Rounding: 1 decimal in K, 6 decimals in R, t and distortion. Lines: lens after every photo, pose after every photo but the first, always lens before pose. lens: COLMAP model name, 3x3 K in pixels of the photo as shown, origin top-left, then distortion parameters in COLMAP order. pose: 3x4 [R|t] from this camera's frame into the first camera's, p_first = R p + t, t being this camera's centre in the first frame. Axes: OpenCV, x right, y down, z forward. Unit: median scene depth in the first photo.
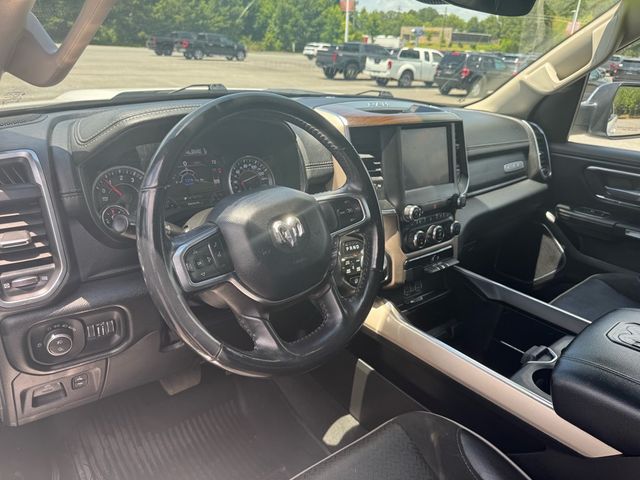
lens RADIAL K [[466.5, 0, 320.0], [0, 466.5, 240.0], [0, 0, 1]] dist [0.002404, -0.008747]
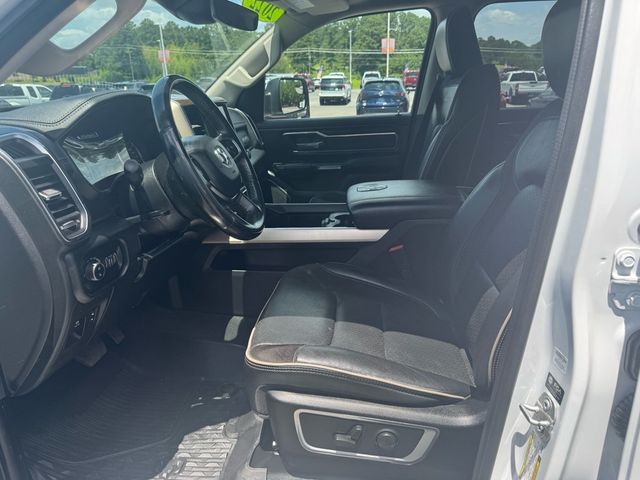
lens RADIAL K [[466.5, 0, 320.0], [0, 466.5, 240.0], [0, 0, 1]] dist [0.002404, -0.008747]
pose [[0.719596, -0.289835, 0.631013, -0.386806], [0.324488, 0.943760, 0.063444, 0.110121], [-0.613913, 0.159102, 0.773174, -0.171120]]
